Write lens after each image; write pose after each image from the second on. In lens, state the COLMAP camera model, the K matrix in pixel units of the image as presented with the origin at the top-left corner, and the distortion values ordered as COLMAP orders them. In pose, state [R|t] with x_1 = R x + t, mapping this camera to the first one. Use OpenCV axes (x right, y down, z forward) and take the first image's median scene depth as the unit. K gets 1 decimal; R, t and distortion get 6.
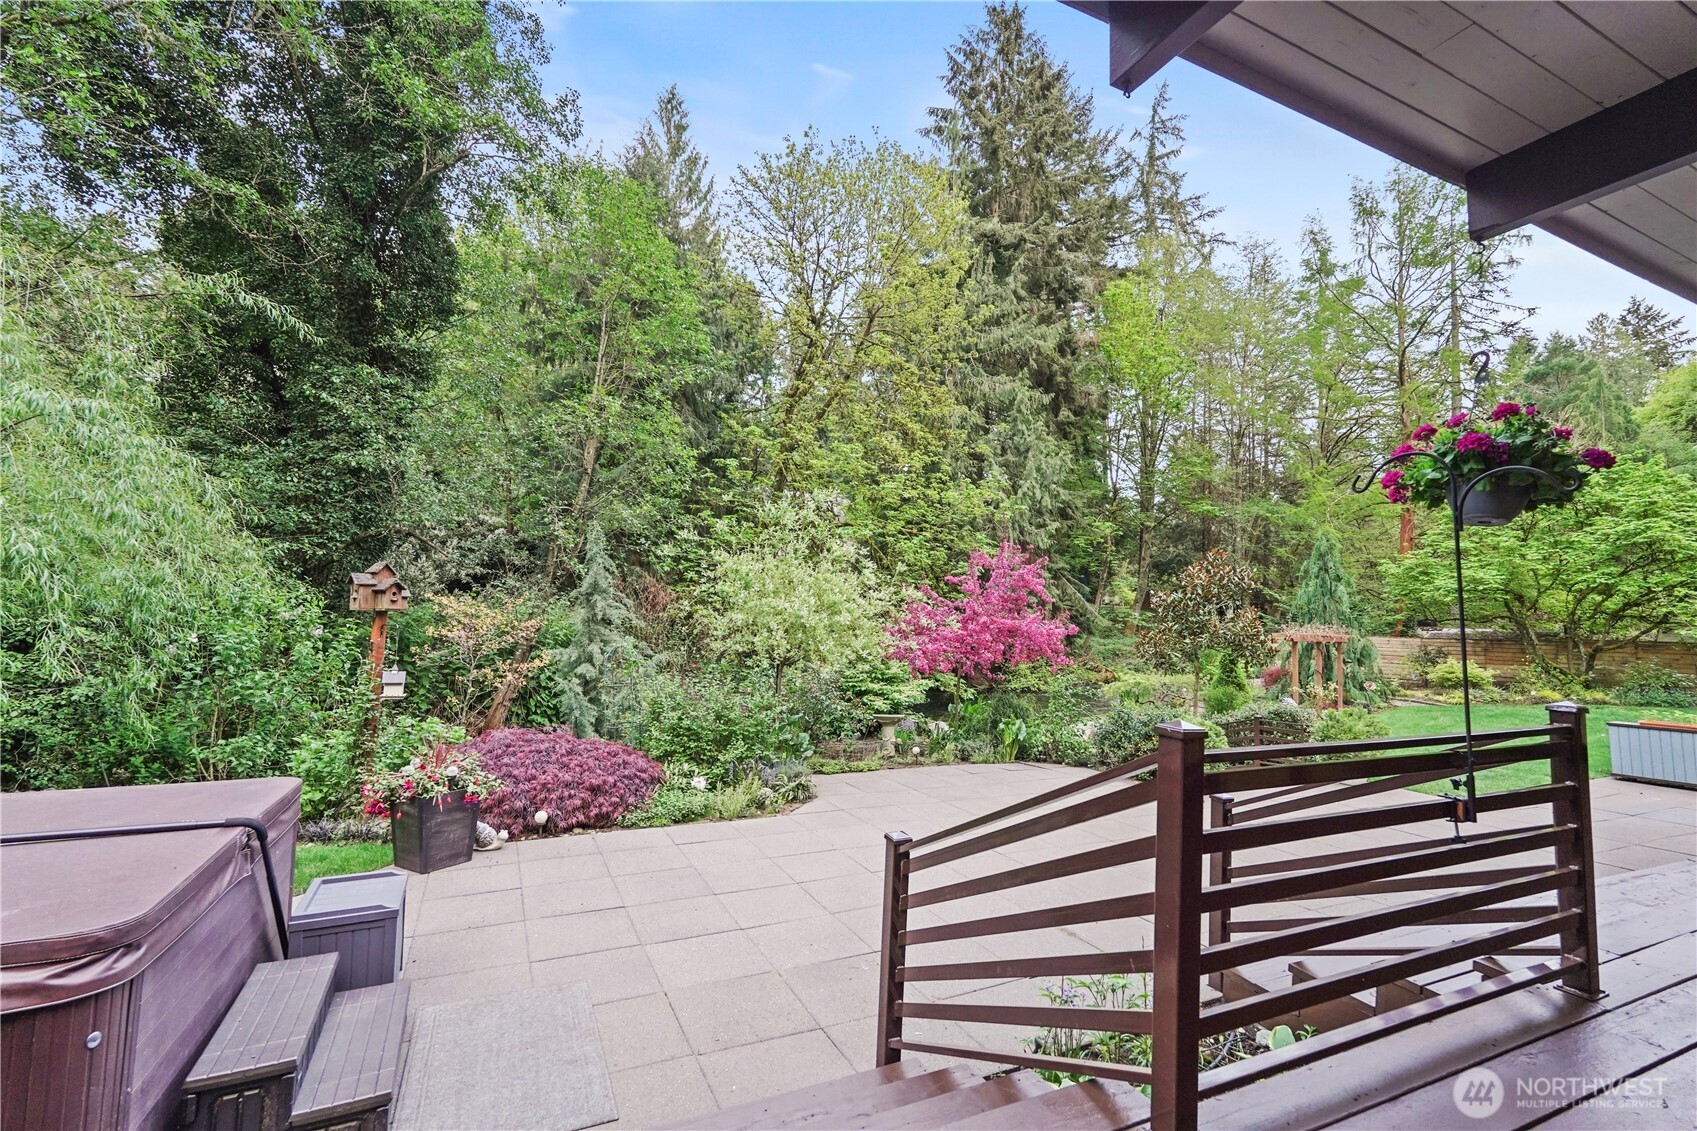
lens RADIAL K [[747.8, 0, 847.8], [0, 747.8, 563.2], [0, 0, 1]] dist [0.000379, 0.000744]
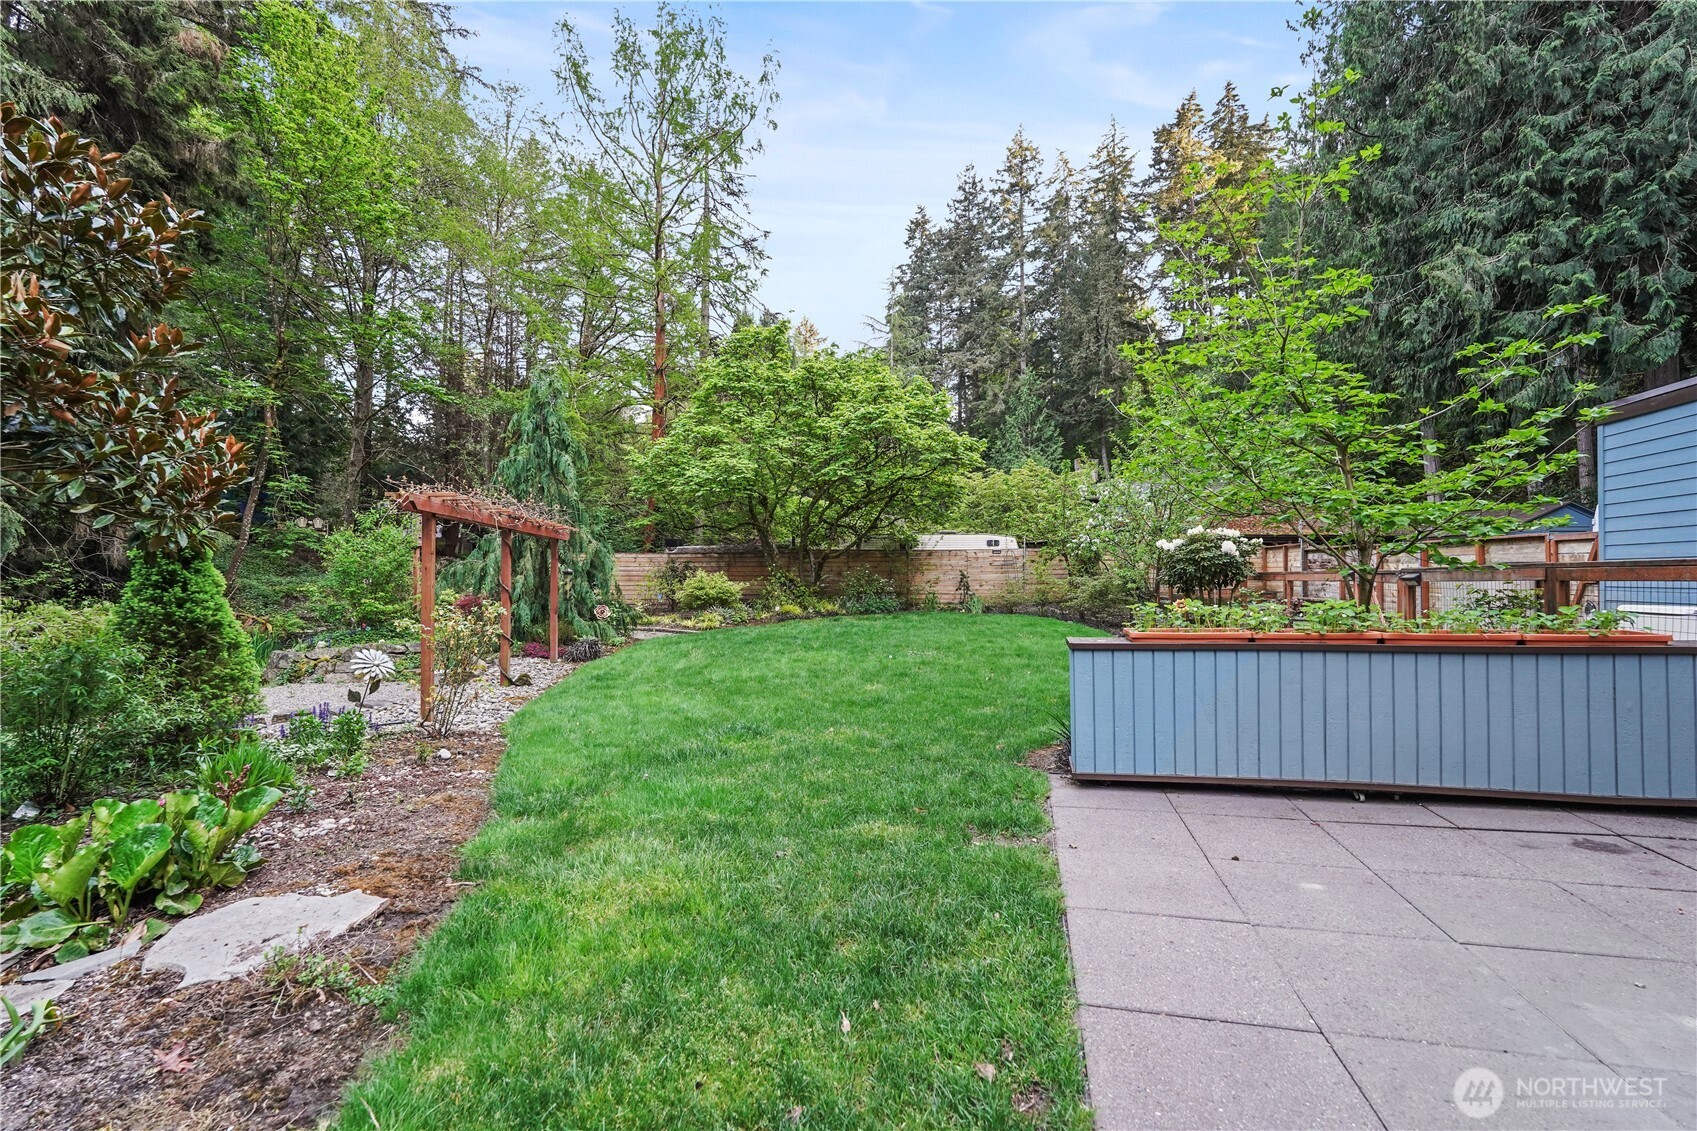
lens RADIAL K [[747.8, 0, 847.8], [0, 747.8, 563.2], [0, 0, 1]] dist [0.000379, 0.000744]
pose [[0.630931, -0.016550, 0.775662, 0.312957], [-0.038279, 0.997891, 0.052428, 0.074959], [-0.774894, -0.062771, 0.628967, 0.409142]]
